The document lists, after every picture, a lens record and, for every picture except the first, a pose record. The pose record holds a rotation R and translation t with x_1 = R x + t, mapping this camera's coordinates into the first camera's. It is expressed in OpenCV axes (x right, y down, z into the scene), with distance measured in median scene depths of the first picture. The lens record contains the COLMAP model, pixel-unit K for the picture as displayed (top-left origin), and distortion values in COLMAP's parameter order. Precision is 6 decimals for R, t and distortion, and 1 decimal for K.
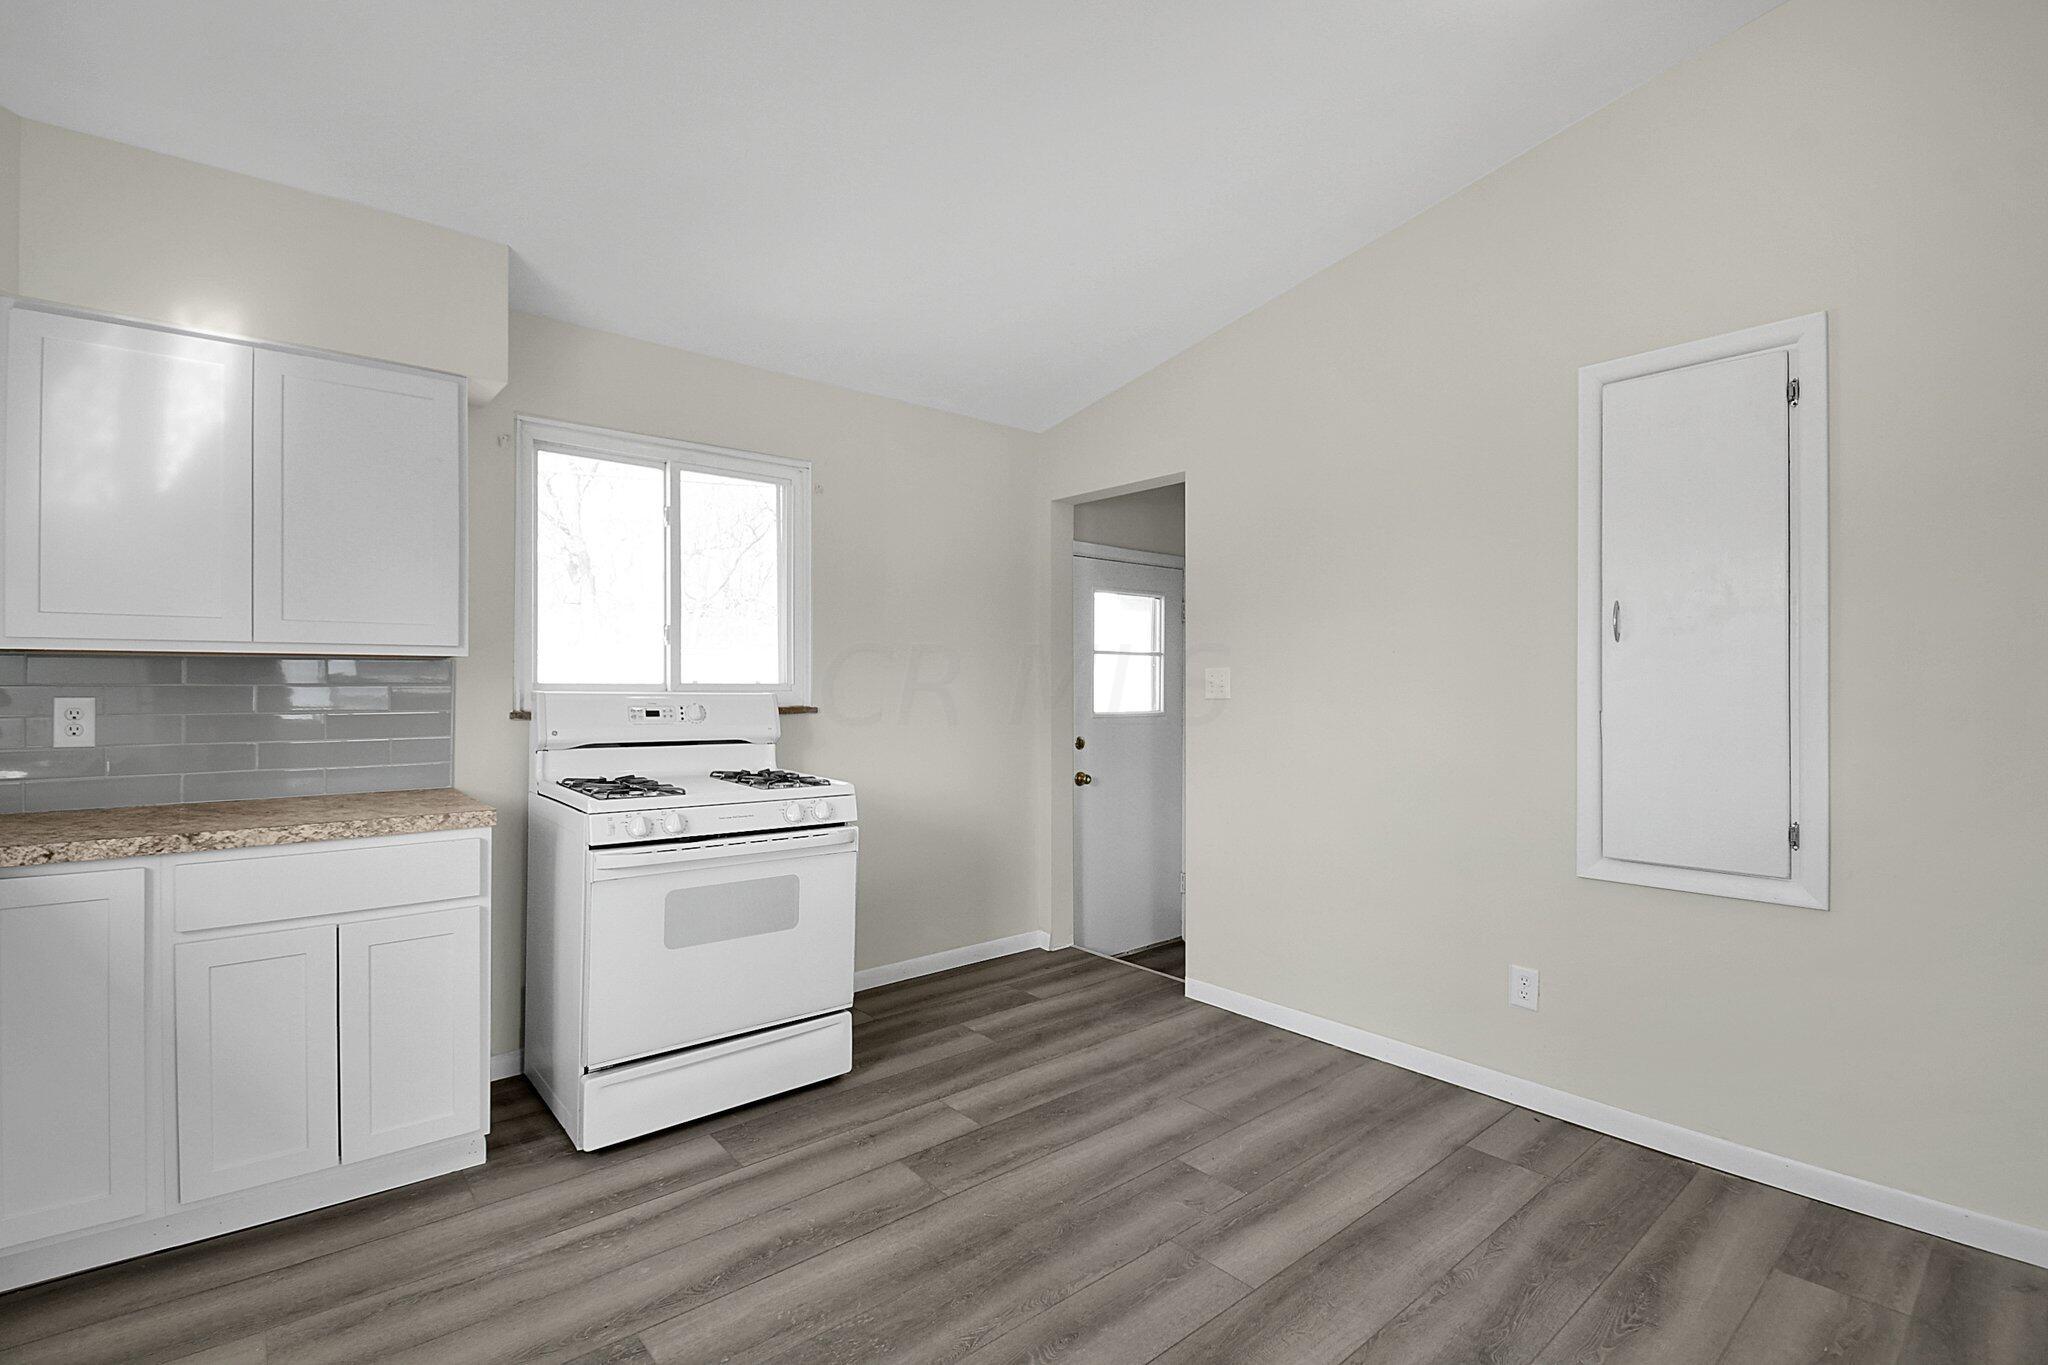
lens RADIAL K [[934.3, 0, 1024.0], [0, 934.3, 682.5], [0, 0, 1]] dist [0.000686, -0.022366]
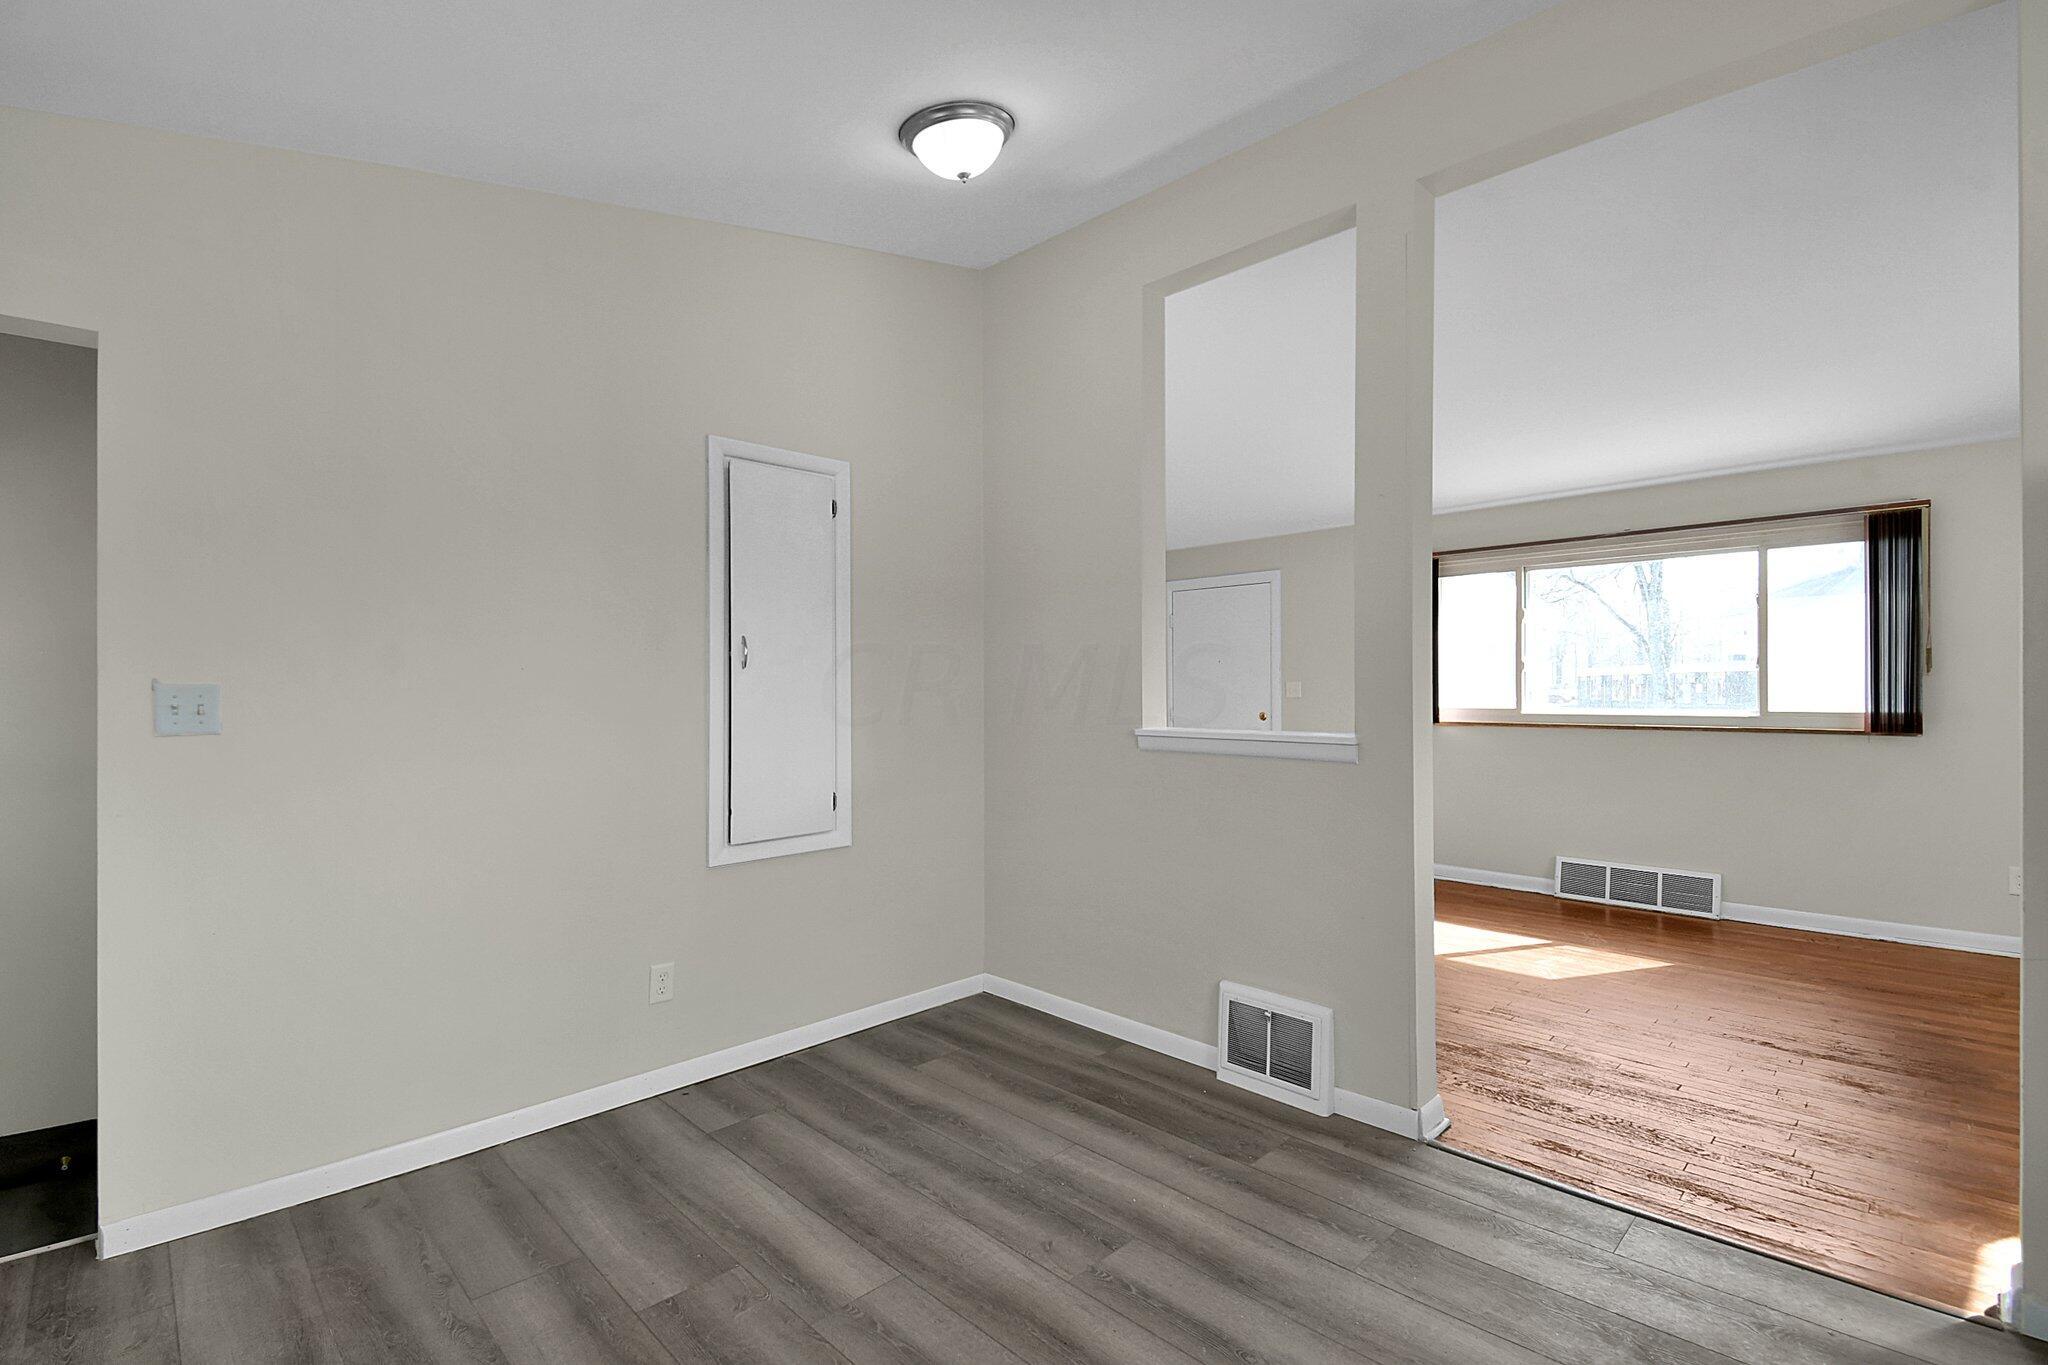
lens RADIAL K [[934.3, 0, 1024.0], [0, 934.3, 682.5], [0, 0, 1]] dist [0.000686, -0.022366]
pose [[-0.074963, 0.004234, 0.997177, -0.676372], [0.012911, 0.999911, -0.003275, -0.017015], [-0.997103, 0.012629, -0.075011, 0.759441]]
